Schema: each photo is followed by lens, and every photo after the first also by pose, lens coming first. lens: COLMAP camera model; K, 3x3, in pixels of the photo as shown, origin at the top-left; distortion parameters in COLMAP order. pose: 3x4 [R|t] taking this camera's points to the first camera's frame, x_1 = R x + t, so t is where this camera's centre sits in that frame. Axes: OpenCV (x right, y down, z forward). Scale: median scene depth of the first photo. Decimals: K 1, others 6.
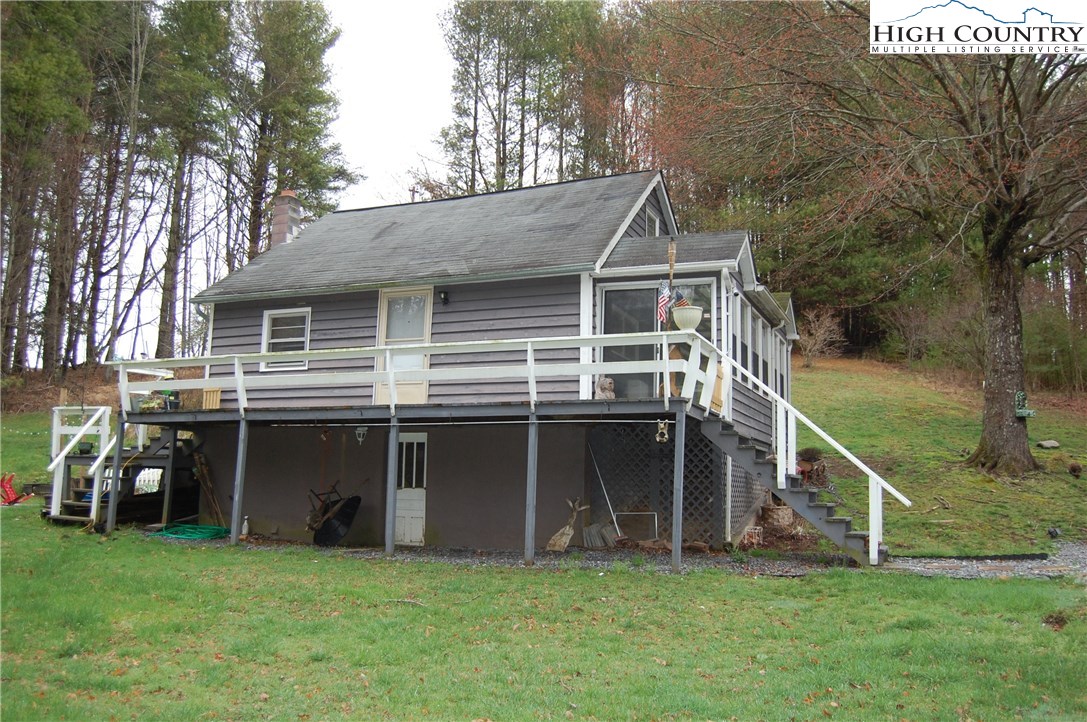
lens RADIAL K [[943.2, 0, 543.5], [0, 943.2, 361.0], [0, 0, 1]] dist [-0.084302, 0.002649]
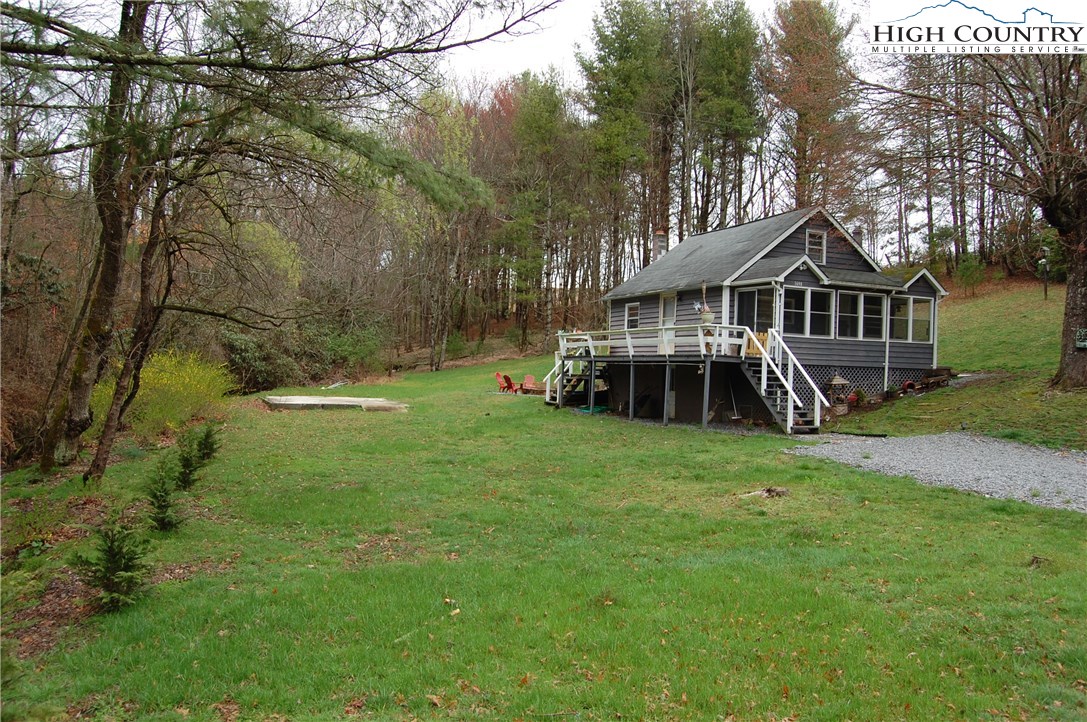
lens RADIAL K [[847.0, 0, 543.5], [0, 847.0, 361.0], [0, 0, 1]] dist [-0.099258, 0.043004]
pose [[0.722389, -0.005249, -0.691467, 0.940224], [0.085759, 0.992931, 0.082057, -0.106488], [0.686148, -0.118577, 0.717732, -0.518099]]
